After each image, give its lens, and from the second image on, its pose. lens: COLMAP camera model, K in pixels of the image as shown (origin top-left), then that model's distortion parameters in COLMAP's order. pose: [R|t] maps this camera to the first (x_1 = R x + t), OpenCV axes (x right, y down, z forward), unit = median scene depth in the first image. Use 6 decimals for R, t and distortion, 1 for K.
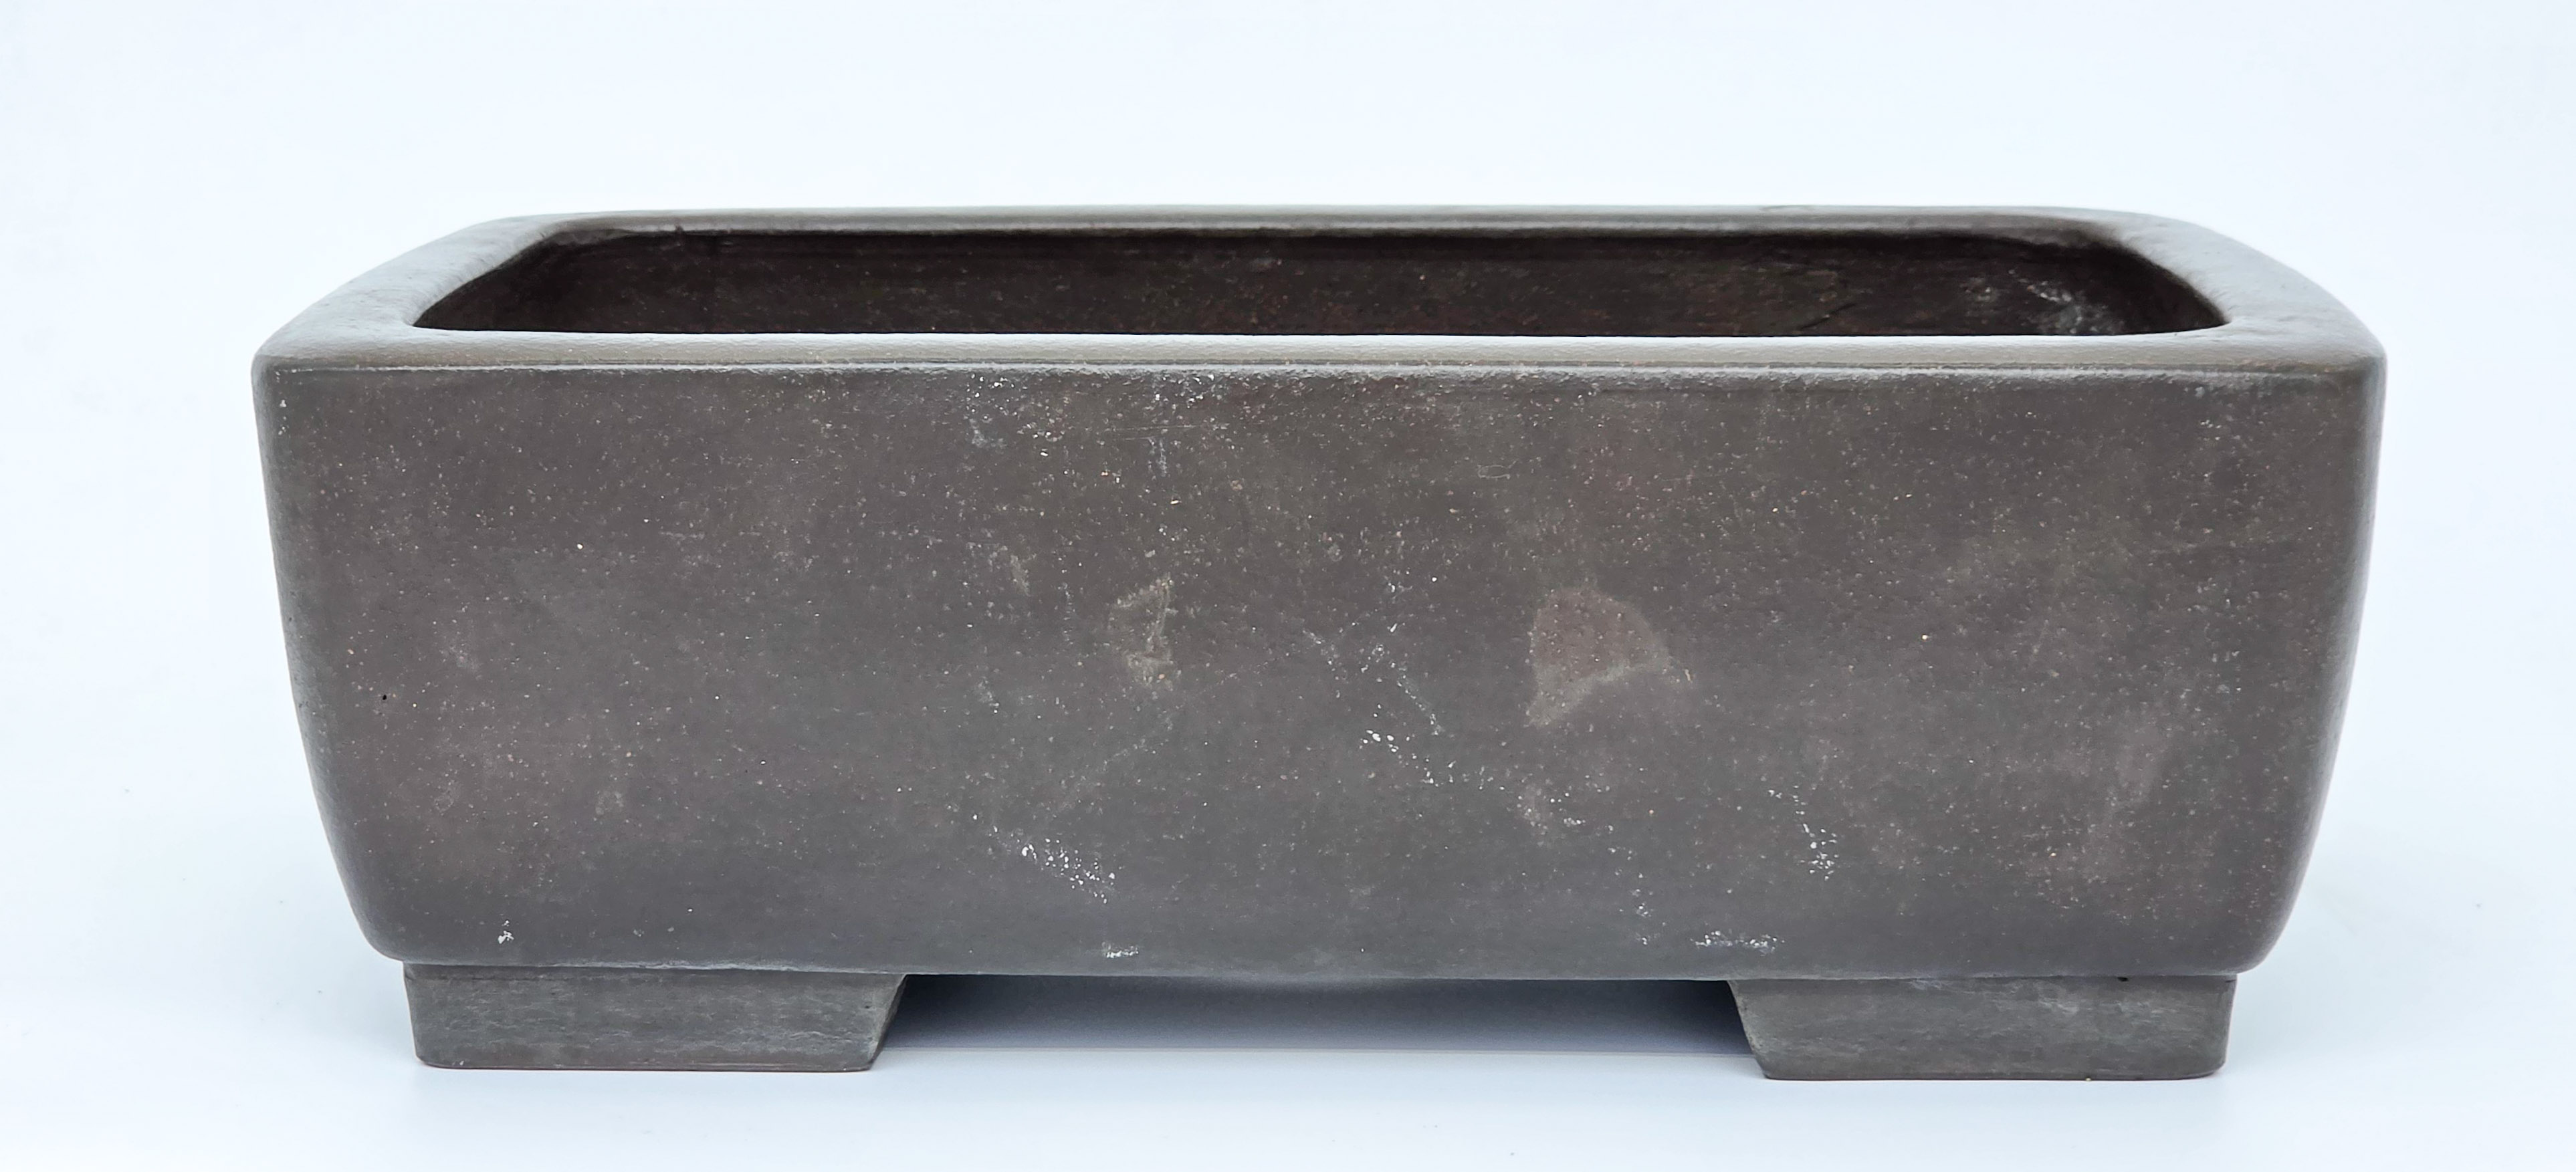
lens RADIAL K [[4796.4, 0, 1287.0], [0, 4796.4, 568.4], [0, 0, 1]] dist [-0.369857, 0.000000]
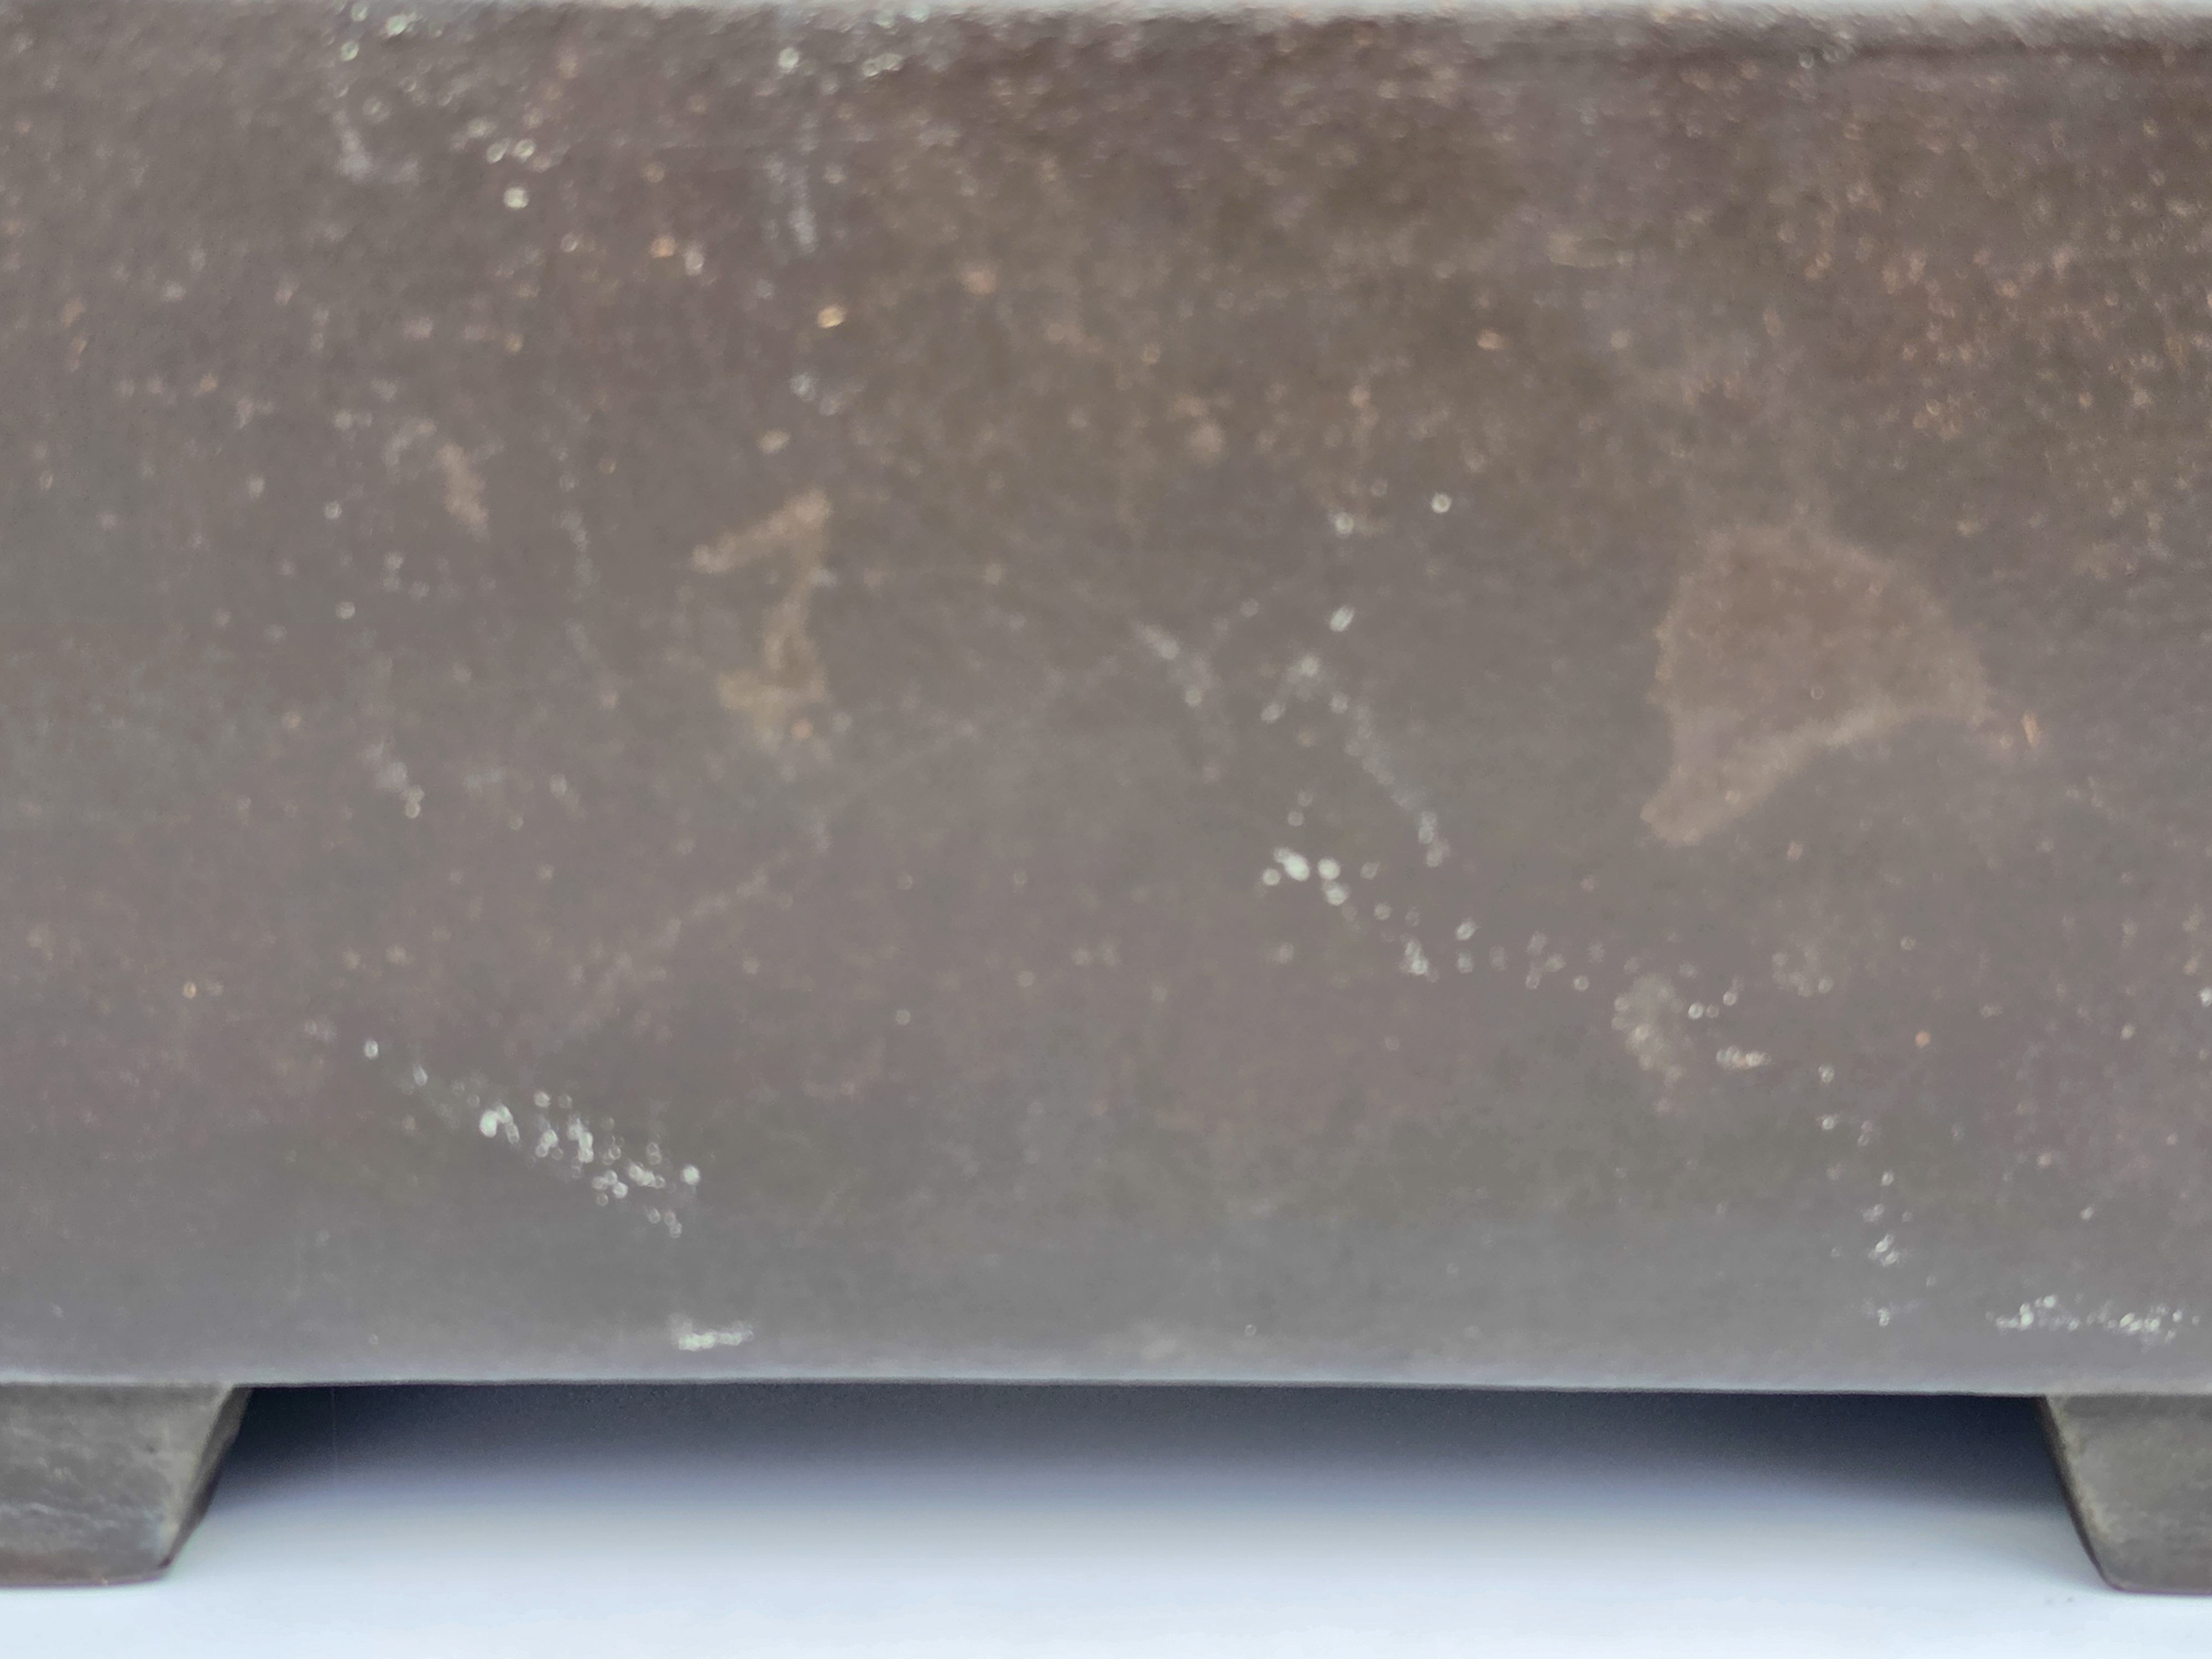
lens RADIAL K [[4387.1, 0, 1108.6], [0, 4387.1, 836.0], [0, 0, 1]] dist [0.090131, 0.000000]
pose [[0.999344, 0.000534, 0.036206, -0.012999], [-0.003156, 0.997371, 0.072389, 0.003541], [-0.036072, -0.072456, 0.996719, 0.609219]]
